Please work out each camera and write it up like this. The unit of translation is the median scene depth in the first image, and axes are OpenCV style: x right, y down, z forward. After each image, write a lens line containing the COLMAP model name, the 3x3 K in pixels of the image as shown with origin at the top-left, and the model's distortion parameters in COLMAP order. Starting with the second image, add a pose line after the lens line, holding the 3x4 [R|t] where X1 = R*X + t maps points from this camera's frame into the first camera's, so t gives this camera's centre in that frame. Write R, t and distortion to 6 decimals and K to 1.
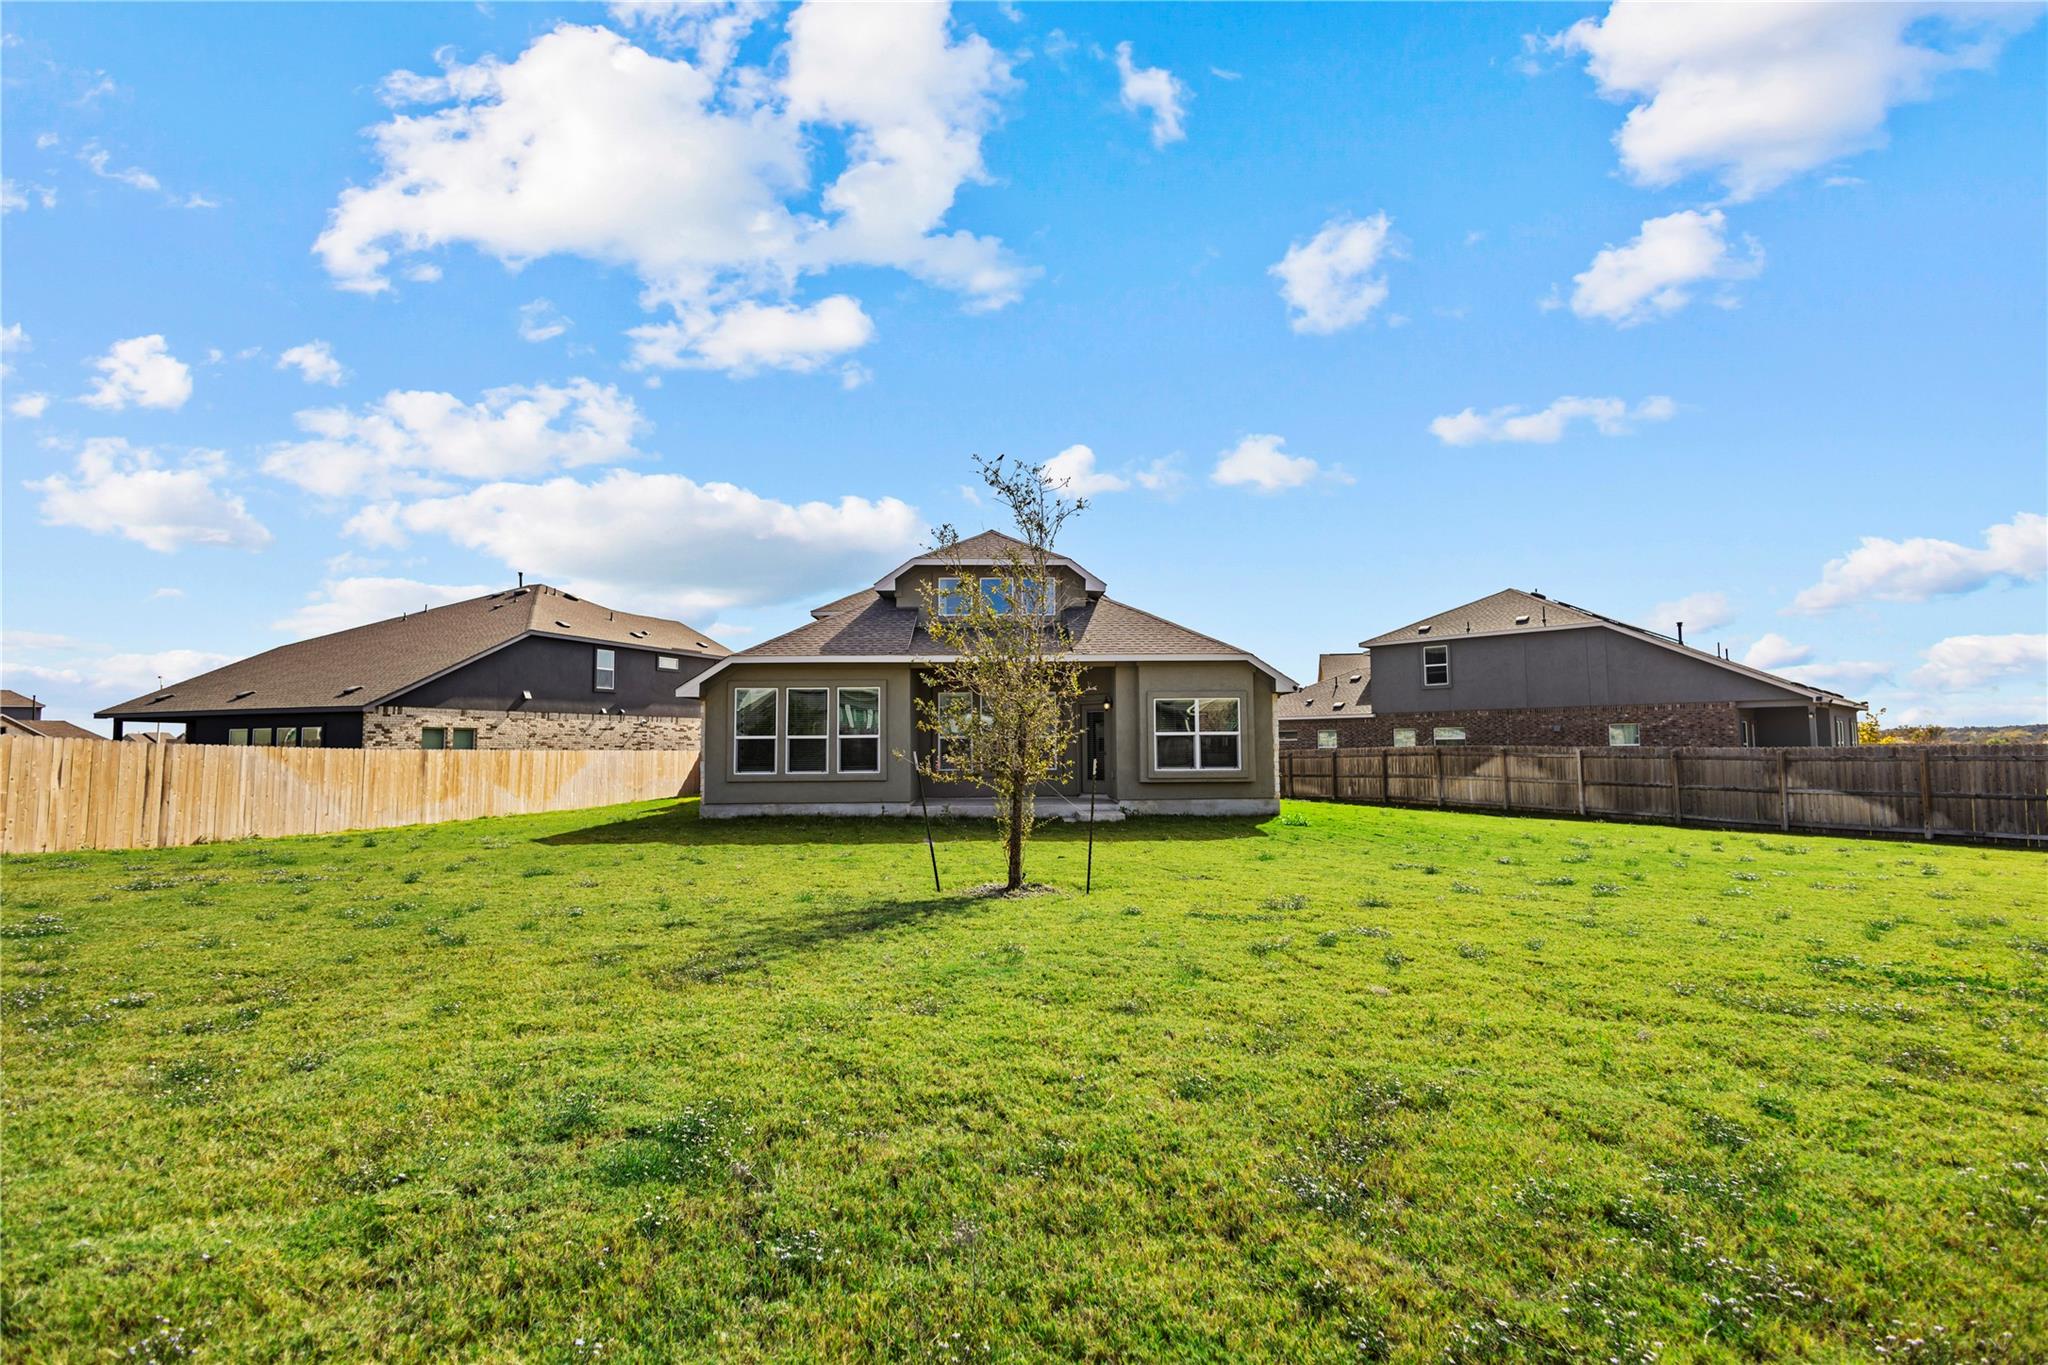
lens RADIAL K [[969.5, 0, 1023.2], [0, 969.5, 731.1], [0, 0, 1]] dist [0.002808, 0.000087]
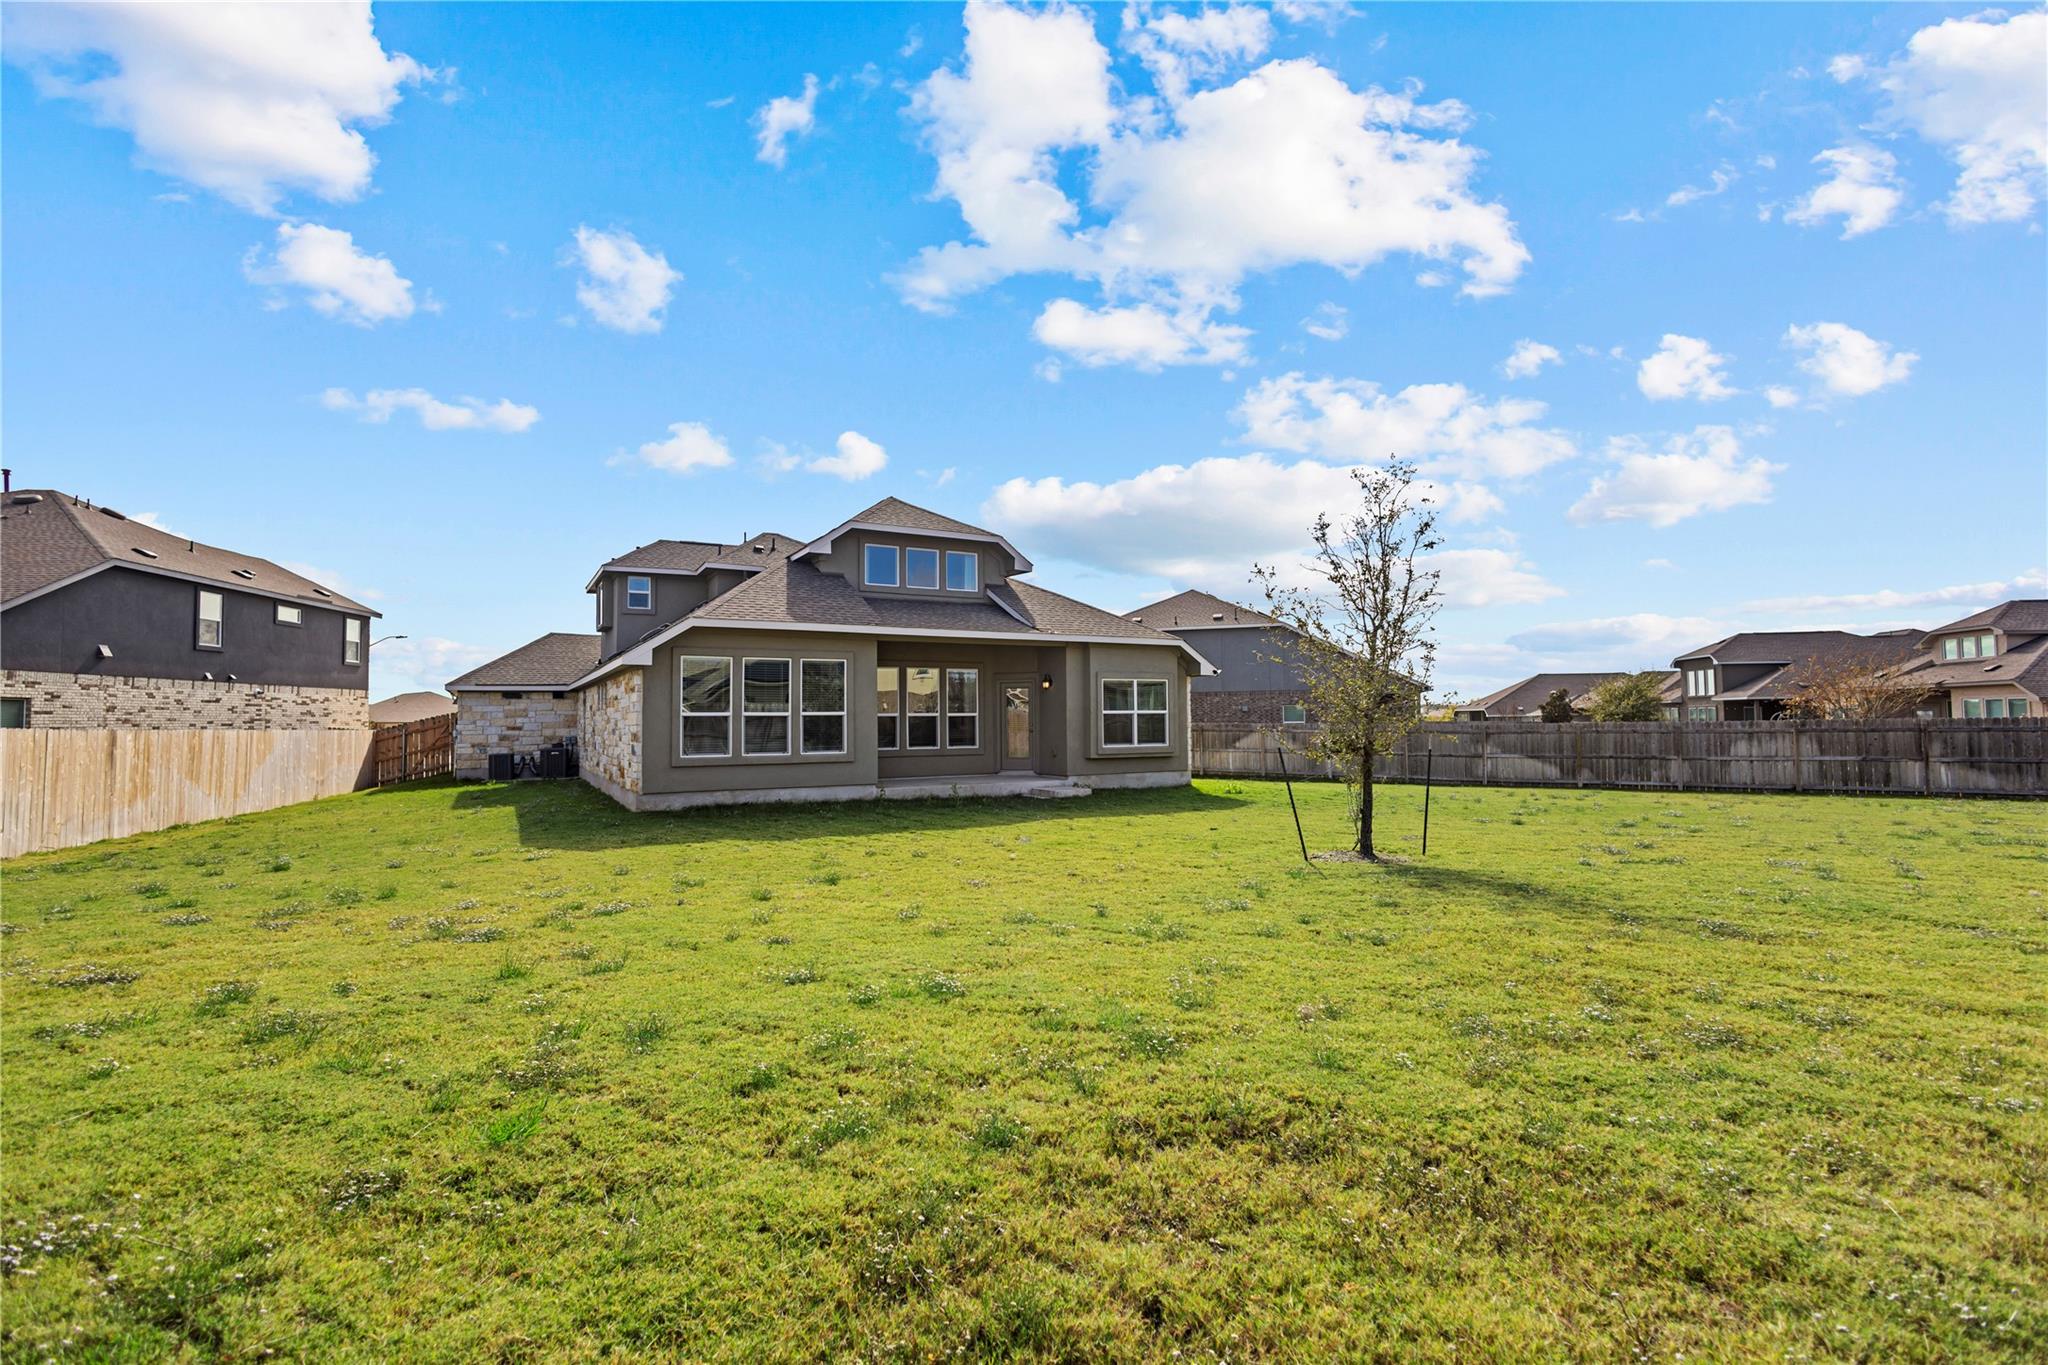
lens RADIAL K [[978.7, 0, 1024.0], [0, 978.7, 682.5], [0, 0, 1]] dist [-0.002269, -0.000067]
pose [[0.873565, 0.019557, 0.486314, -0.449450], [-0.006571, 0.999575, -0.028394, 0.001606], [-0.486663, 0.021608, 0.873323, 0.110450]]
